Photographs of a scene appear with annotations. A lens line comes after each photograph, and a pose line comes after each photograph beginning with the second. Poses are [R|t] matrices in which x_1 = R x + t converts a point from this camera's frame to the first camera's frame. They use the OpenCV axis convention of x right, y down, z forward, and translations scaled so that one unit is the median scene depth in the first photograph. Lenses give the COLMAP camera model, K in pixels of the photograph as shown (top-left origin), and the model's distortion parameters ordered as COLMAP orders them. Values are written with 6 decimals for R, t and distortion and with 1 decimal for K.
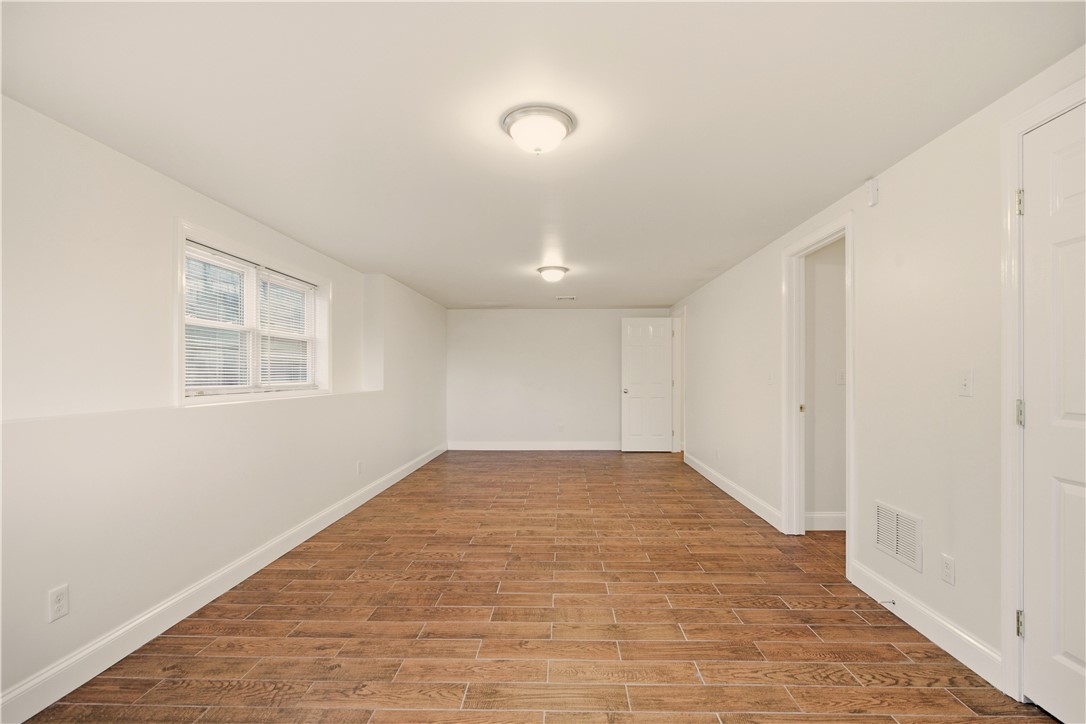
lens RADIAL K [[503.9, 0, 548.1], [0, 503.9, 373.6], [0, 0, 1]] dist [-0.001561, -0.000351]
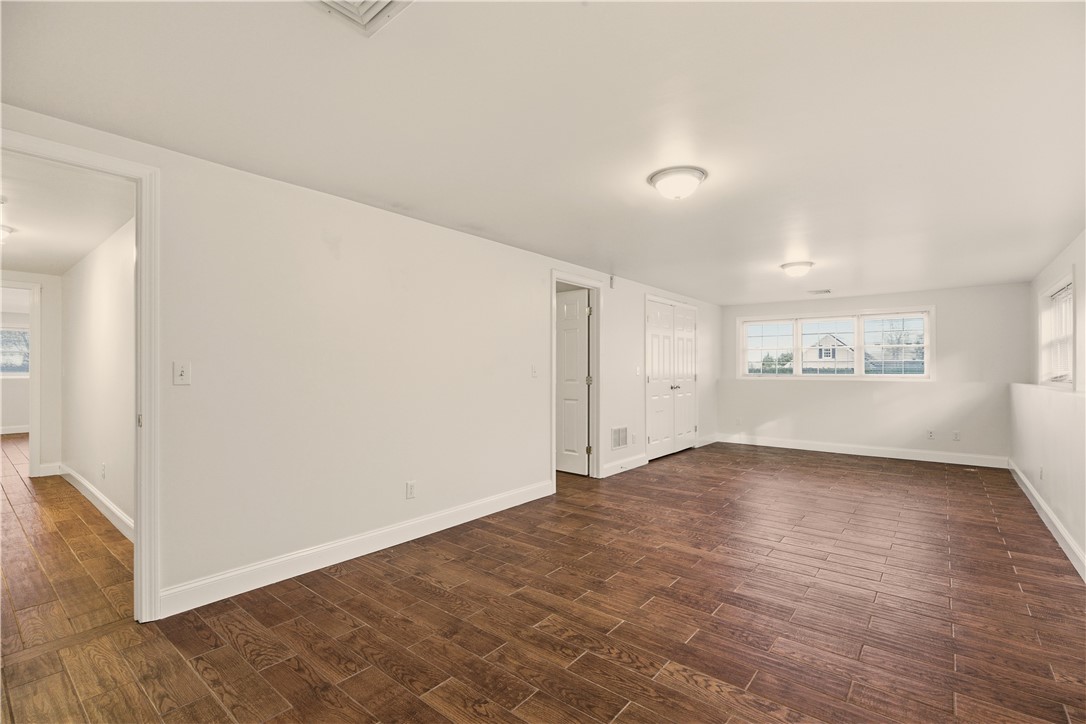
lens RADIAL K [[503.9, 0, 548.1], [0, 503.9, 373.6], [0, 0, 1]] dist [-0.001561, -0.000351]
pose [[-0.806899, -0.004729, 0.590671, -0.262587], [-0.002273, 0.999985, 0.004900, 0.009487], [-0.590686, 0.002611, -0.806897, 2.004265]]
